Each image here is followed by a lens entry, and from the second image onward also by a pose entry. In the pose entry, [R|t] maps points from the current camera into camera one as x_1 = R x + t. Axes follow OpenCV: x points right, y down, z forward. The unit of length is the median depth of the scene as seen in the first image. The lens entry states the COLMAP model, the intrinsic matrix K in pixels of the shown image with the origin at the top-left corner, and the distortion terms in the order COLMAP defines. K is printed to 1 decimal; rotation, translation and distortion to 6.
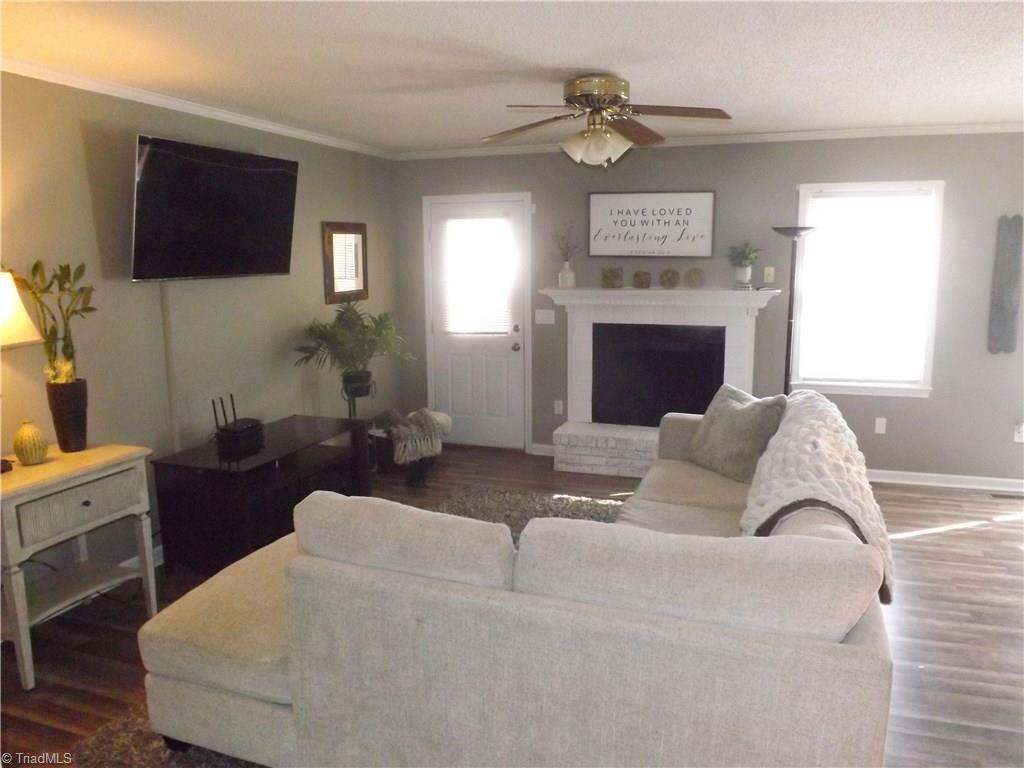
lens RADIAL K [[739.3, 0, 516.7], [0, 739.3, 381.1], [0, 0, 1]] dist [-0.062286, 0.009488]
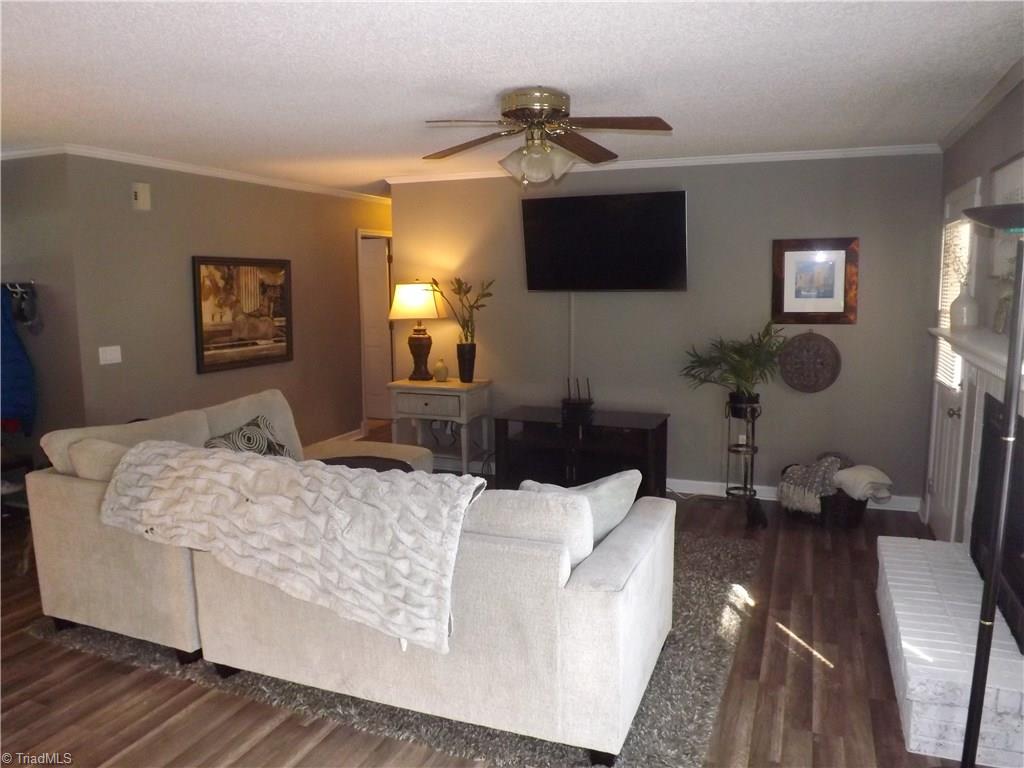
lens RADIAL K [[739.3, 0, 516.7], [0, 739.3, 381.1], [0, 0, 1]] dist [-0.062286, 0.009488]
pose [[-0.041222, 0.143603, -0.988776, 0.720484], [-0.155983, 0.976559, 0.148332, -0.119386], [0.986899, 0.160347, -0.017856, 0.681851]]
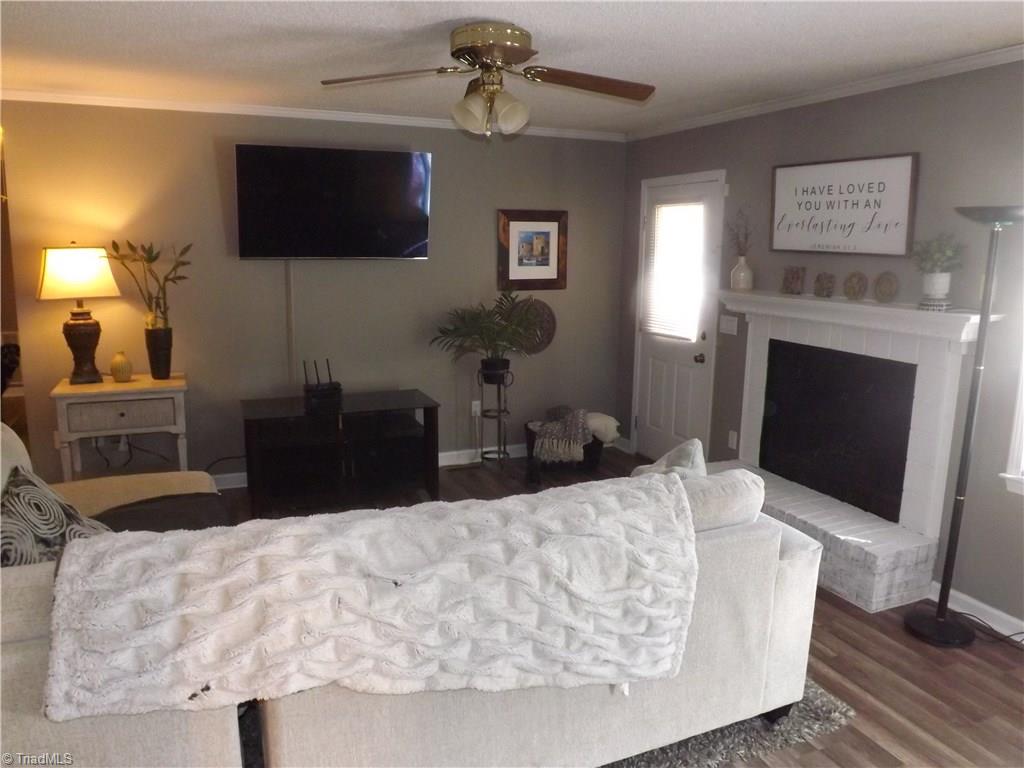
lens RADIAL K [[739.3, 0, 516.7], [0, 739.3, 381.1], [0, 0, 1]] dist [-0.062286, 0.009488]
pose [[0.678453, 0.149045, -0.719366, 0.502760], [-0.140598, 0.987446, 0.071987, -0.056381], [0.721065, 0.052302, 0.690891, 0.310017]]
